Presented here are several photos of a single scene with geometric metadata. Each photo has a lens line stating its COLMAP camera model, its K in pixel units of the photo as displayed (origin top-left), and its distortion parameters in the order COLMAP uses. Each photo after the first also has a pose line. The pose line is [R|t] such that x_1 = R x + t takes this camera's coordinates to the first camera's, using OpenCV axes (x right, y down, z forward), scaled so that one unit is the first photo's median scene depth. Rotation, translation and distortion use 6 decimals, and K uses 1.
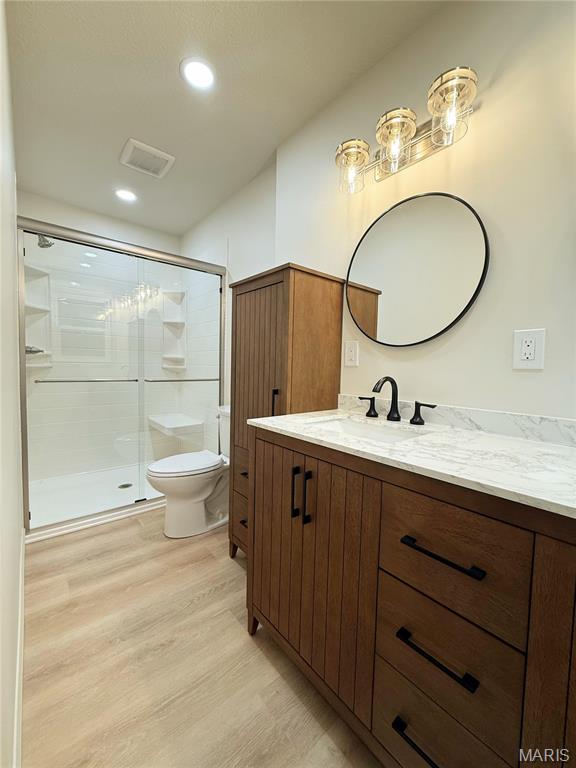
lens RADIAL K [[304.8, 0, 288.0], [0, 304.8, 383.5], [0, 0, 1]] dist [-0.000969, 0.000255]
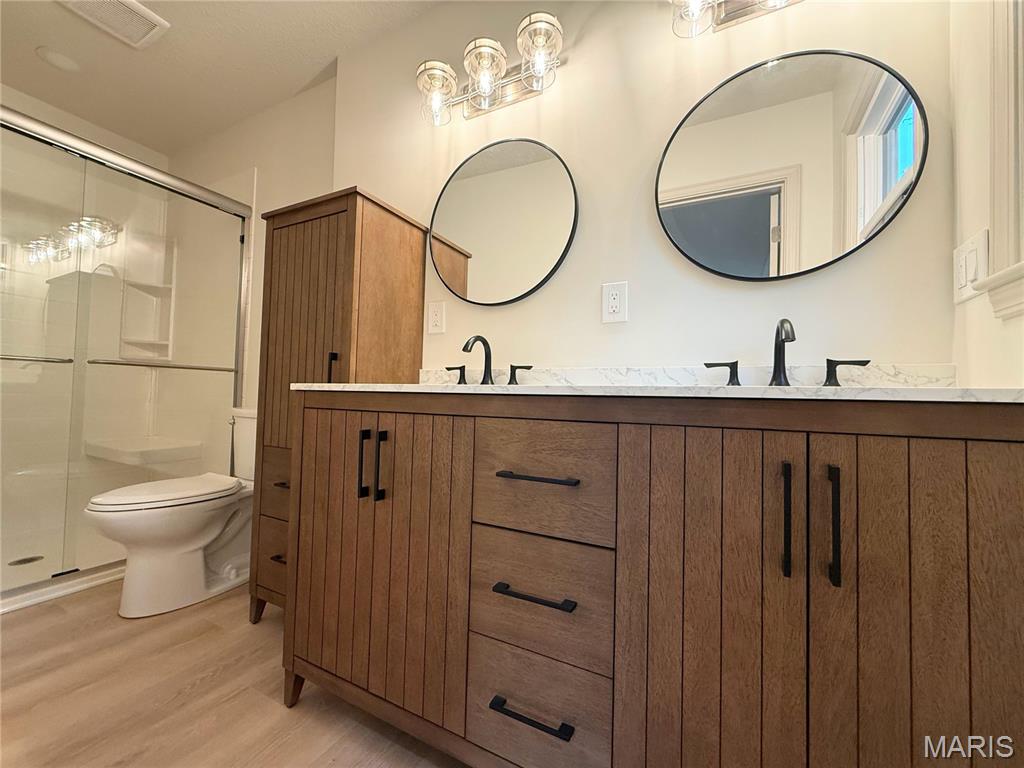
lens RADIAL K [[406.4, 0, 508.9], [0, 406.4, 385.7], [0, 0, 1]] dist [-0.000969, 0.000255]
pose [[0.925794, 0.012256, 0.377830, -0.020181], [0.016104, 0.997288, -0.071809, 0.181788], [-0.377686, 0.072565, 0.923086, -0.054042]]
